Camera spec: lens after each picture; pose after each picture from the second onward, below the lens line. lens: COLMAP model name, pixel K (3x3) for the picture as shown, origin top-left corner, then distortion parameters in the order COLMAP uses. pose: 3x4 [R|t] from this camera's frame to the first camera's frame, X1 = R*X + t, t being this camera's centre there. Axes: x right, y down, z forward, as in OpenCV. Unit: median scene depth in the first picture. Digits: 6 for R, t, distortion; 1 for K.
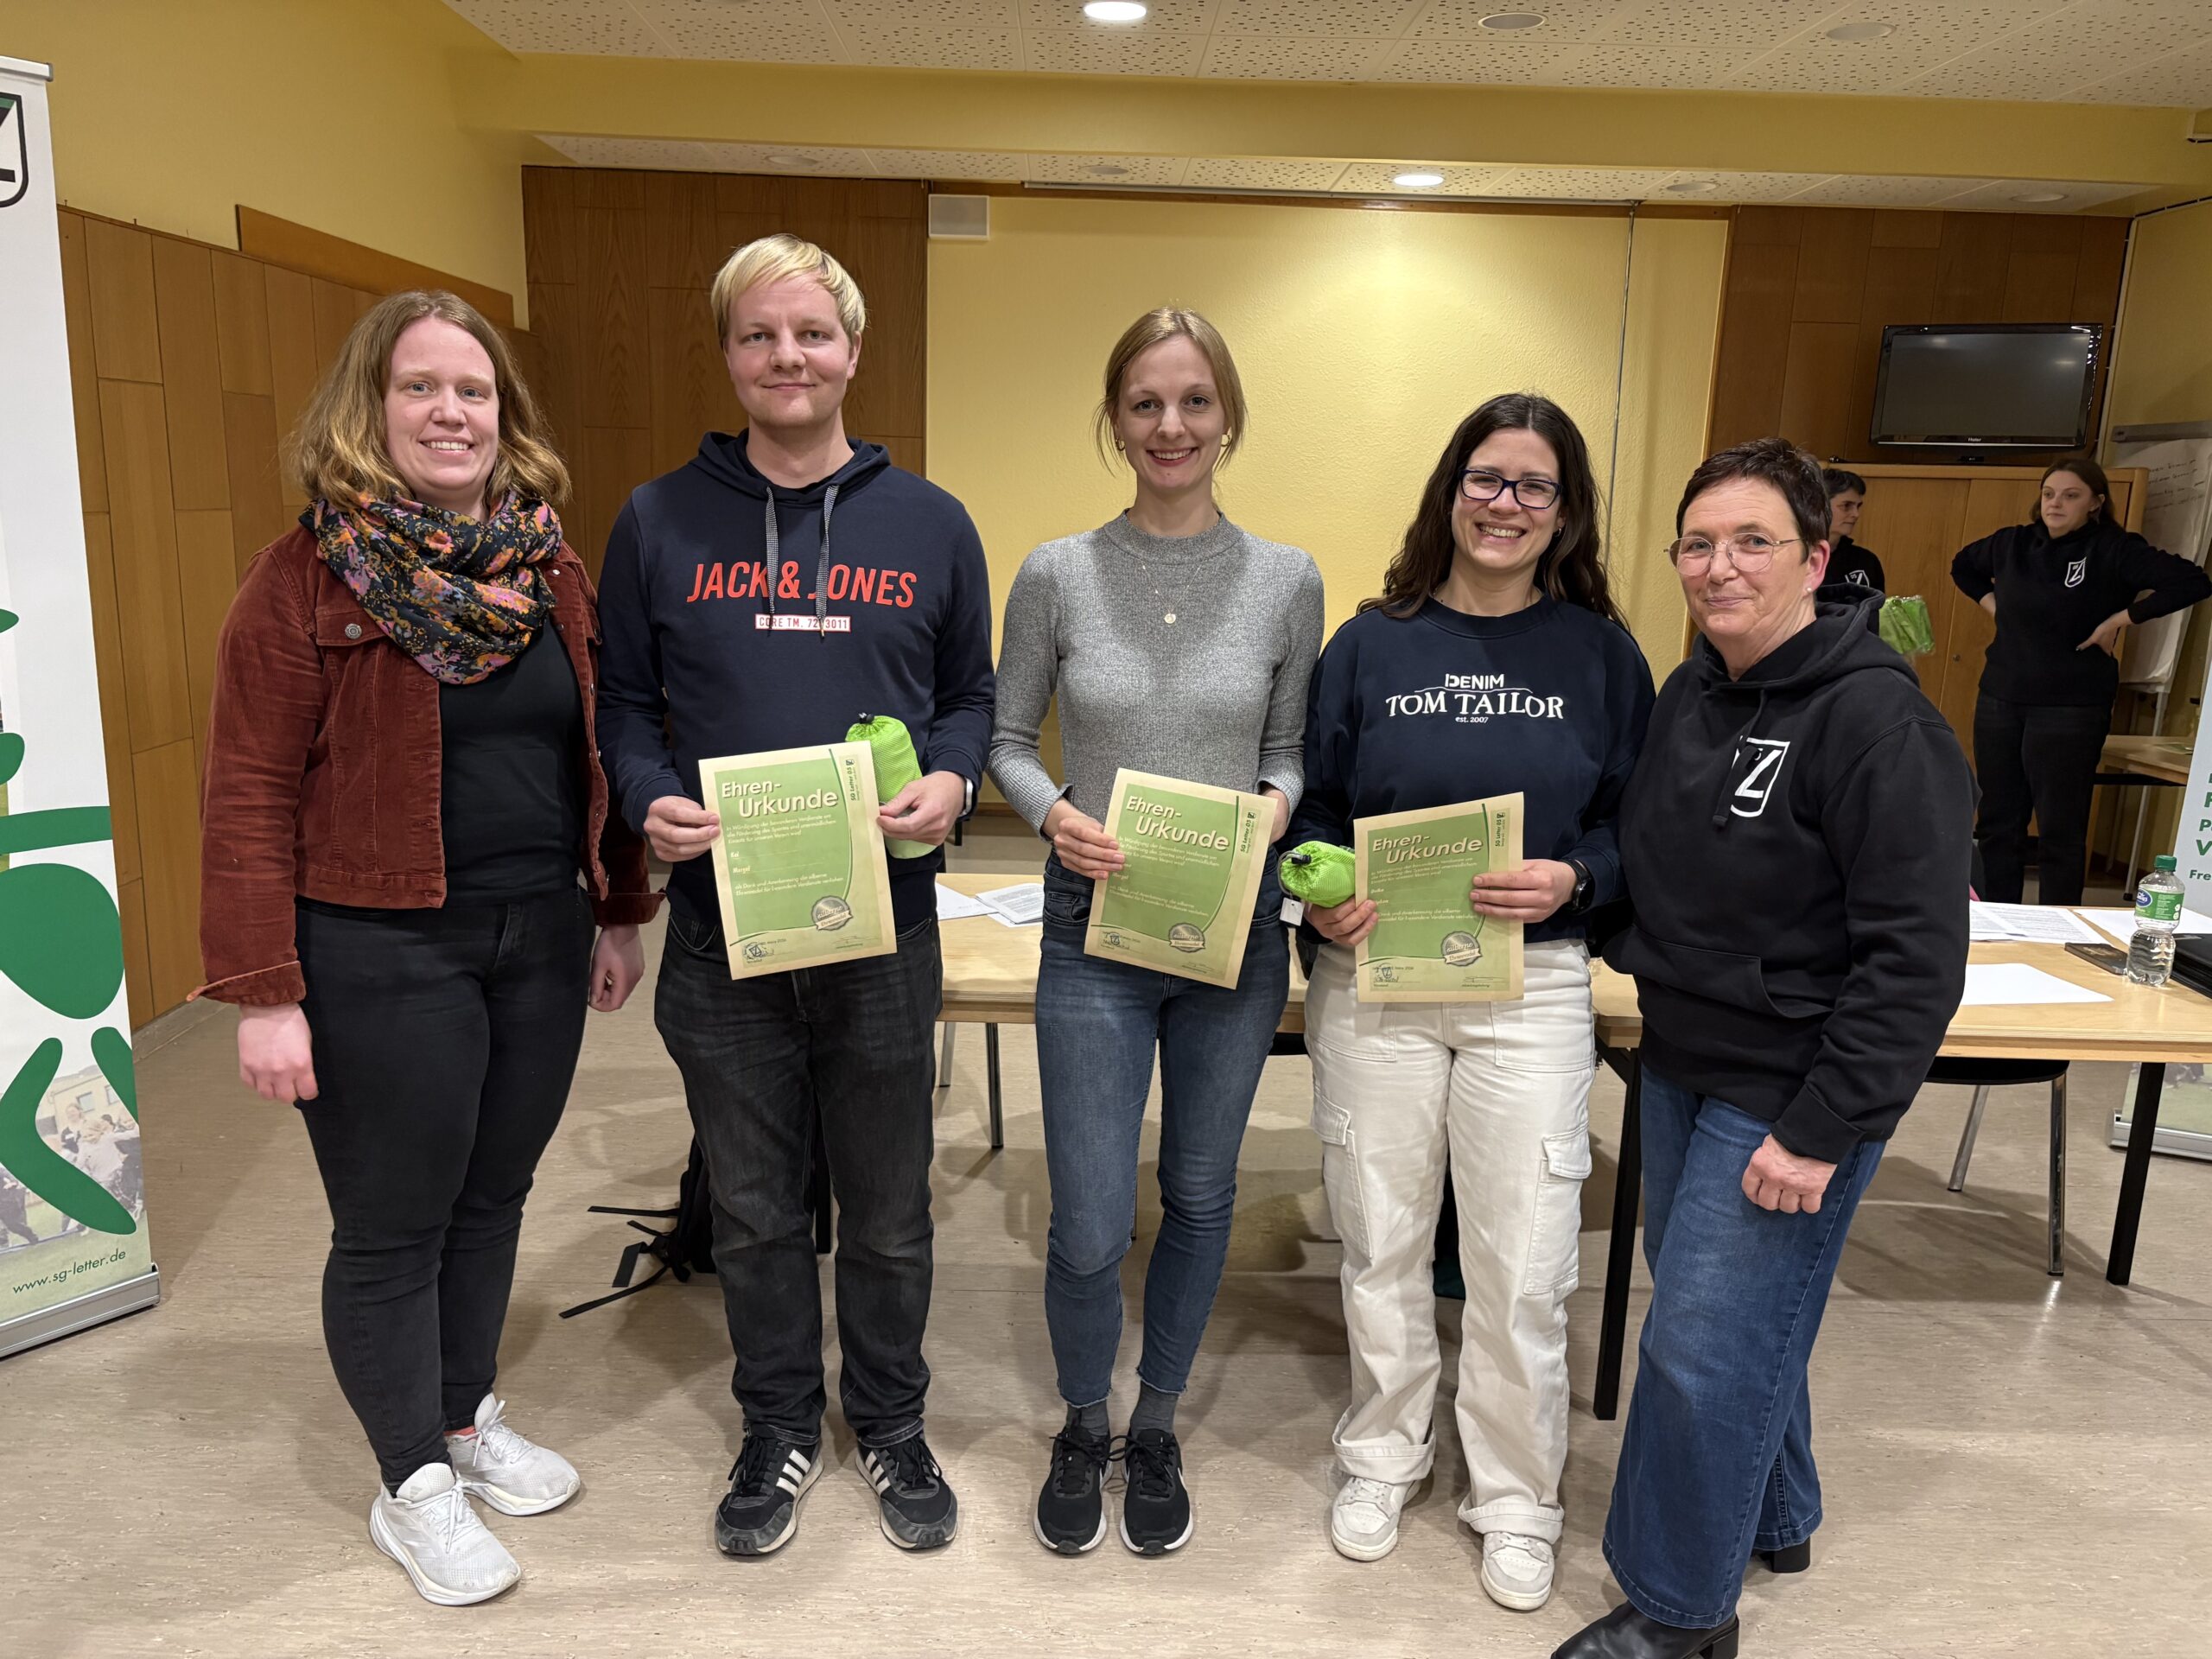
lens RADIAL K [[1686.7, 0, 1090.9], [0, 1686.7, 835.5], [0, 0, 1]] dist [0.052516, -0.057834]
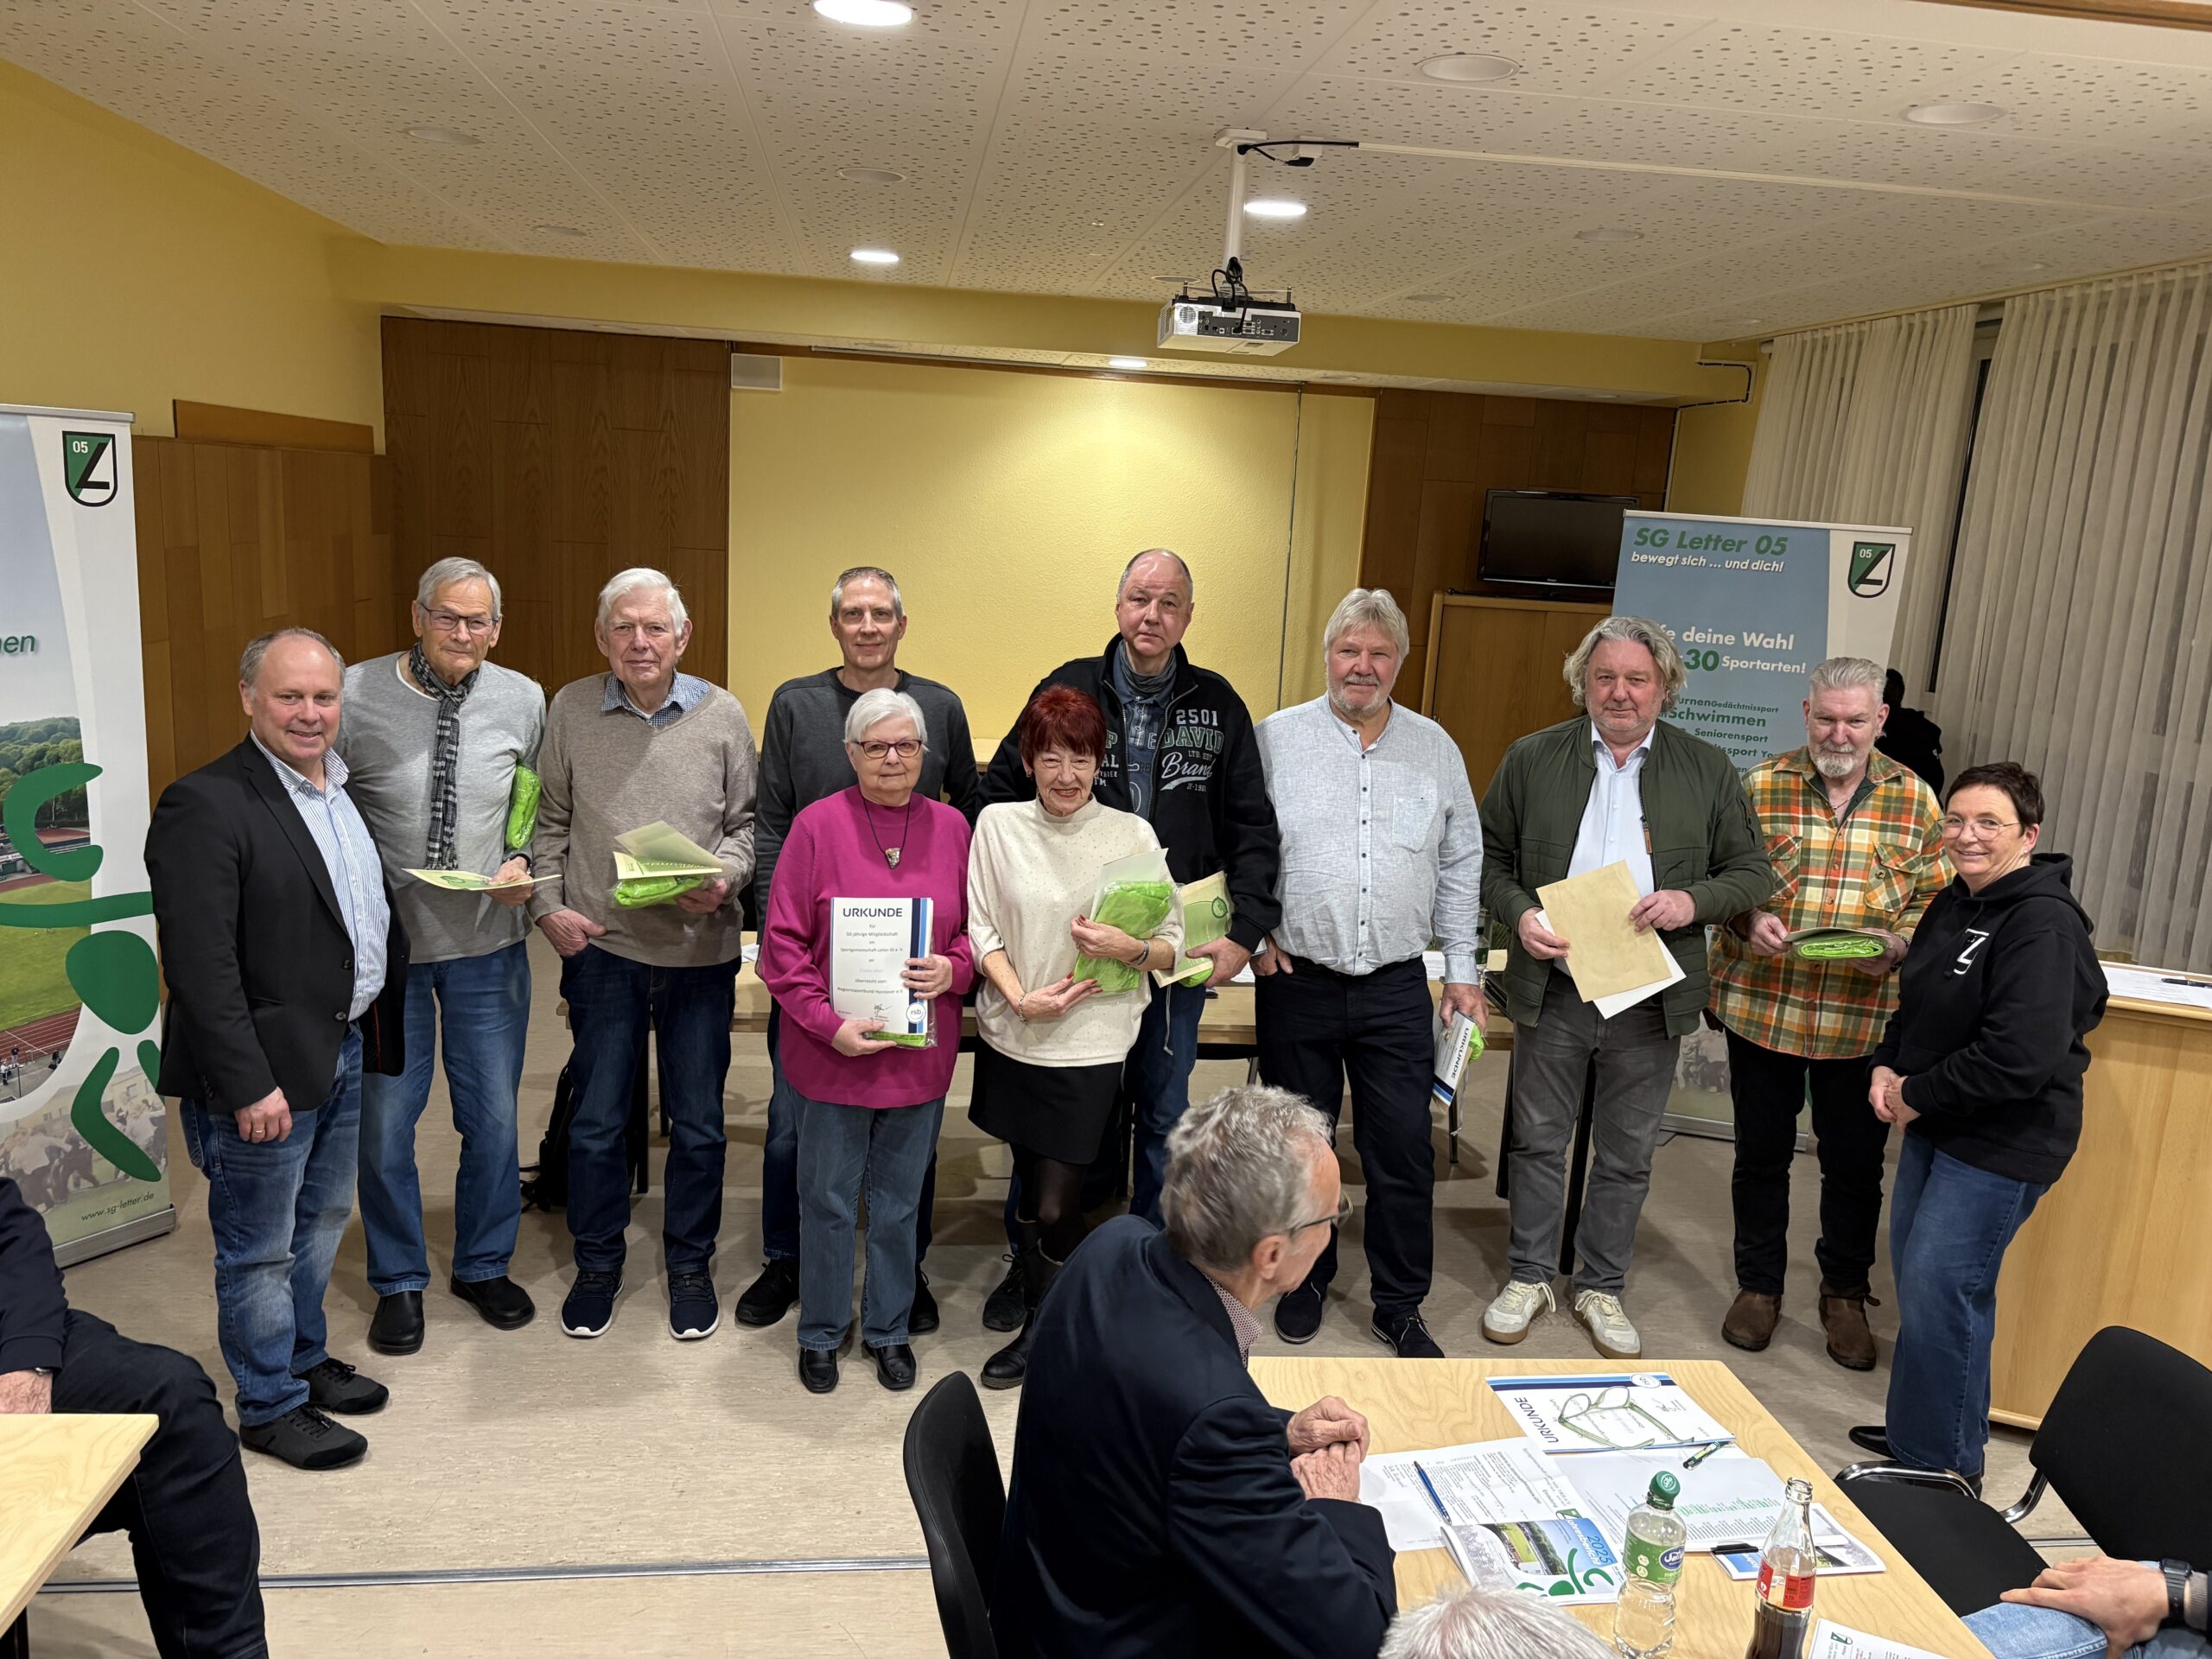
lens RADIAL K [[1677.6, 0, 1106.1], [0, 1677.6, 853.6], [0, 0, 1]] dist [0.013976, 0.003380]
pose [[0.992983, 0.005057, 0.118153, 0.035303], [-0.005165, 0.999986, 0.000606, -0.025755], [-0.118148, -0.001212, 0.992995, -0.260374]]
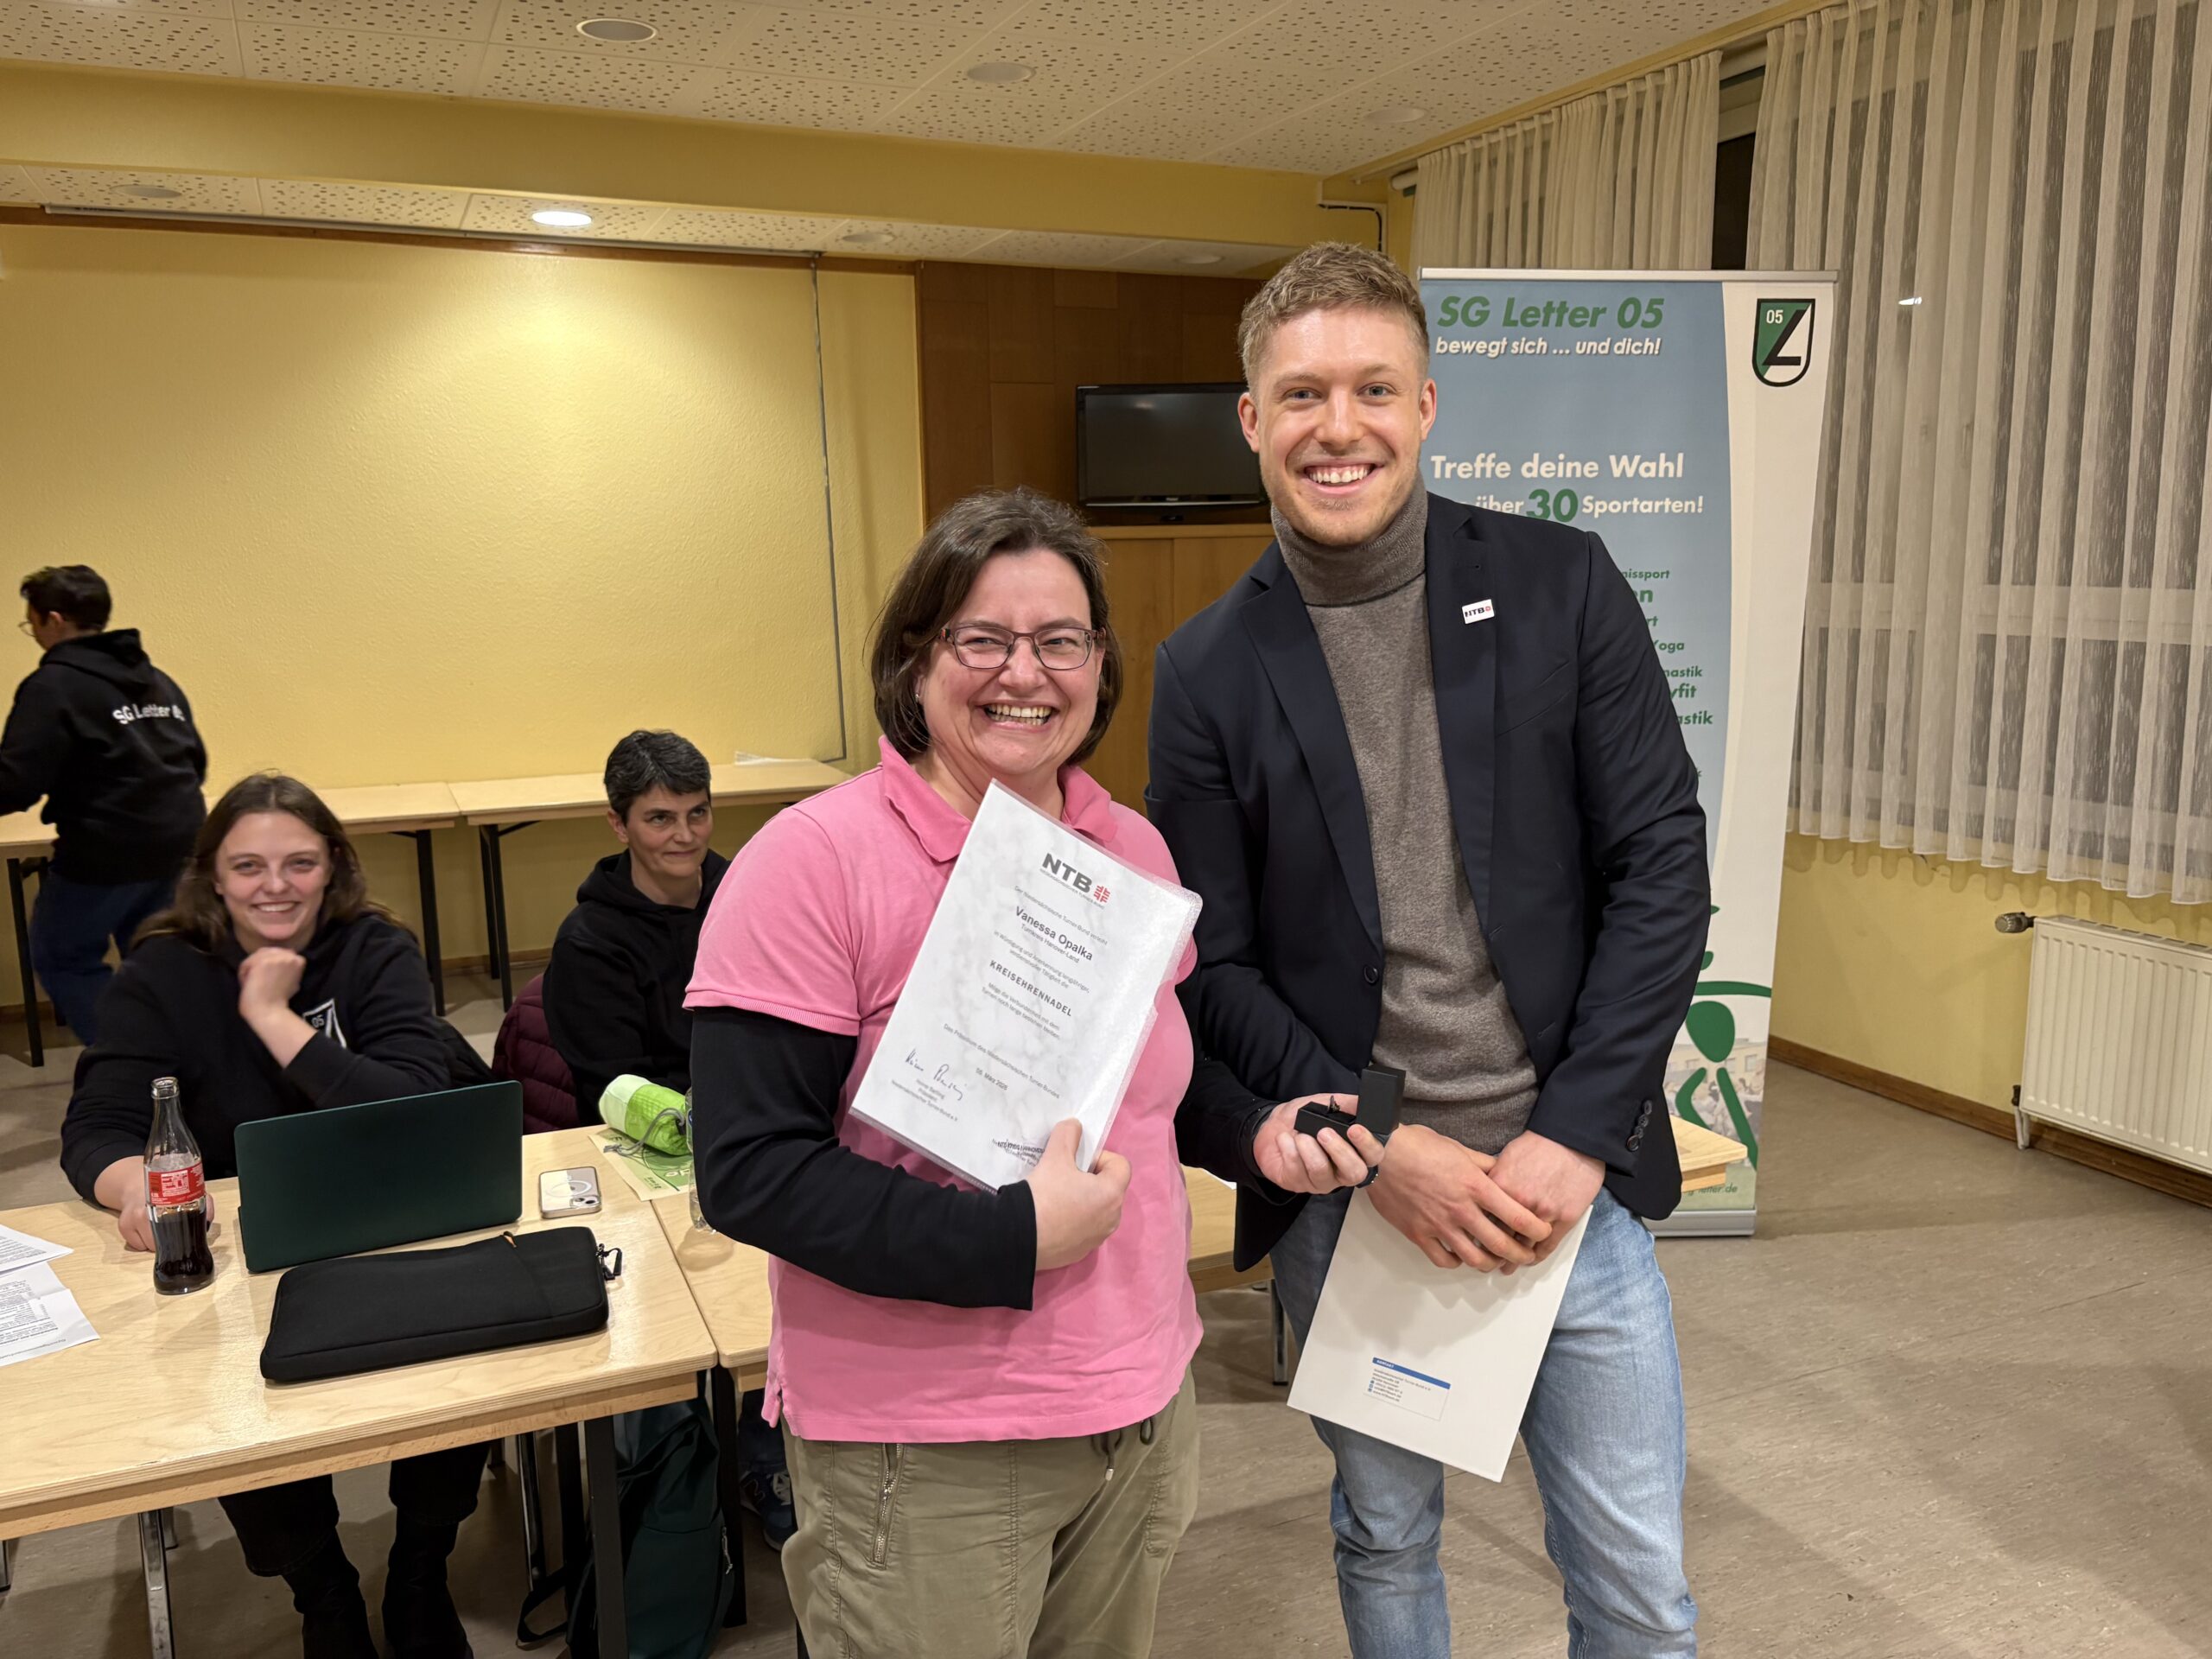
lens RADIAL K [[1695.8, 0, 1106.0], [0, 1695.8, 829.5], [0, 0, 1]] dist [0.032246, -0.034105]
pose [[0.914829, -0.107516, 0.389265, 0.082819], [0.123496, 0.992213, -0.016182, -0.031029], [-0.384494, 0.062876, 0.920983, 0.123510]]
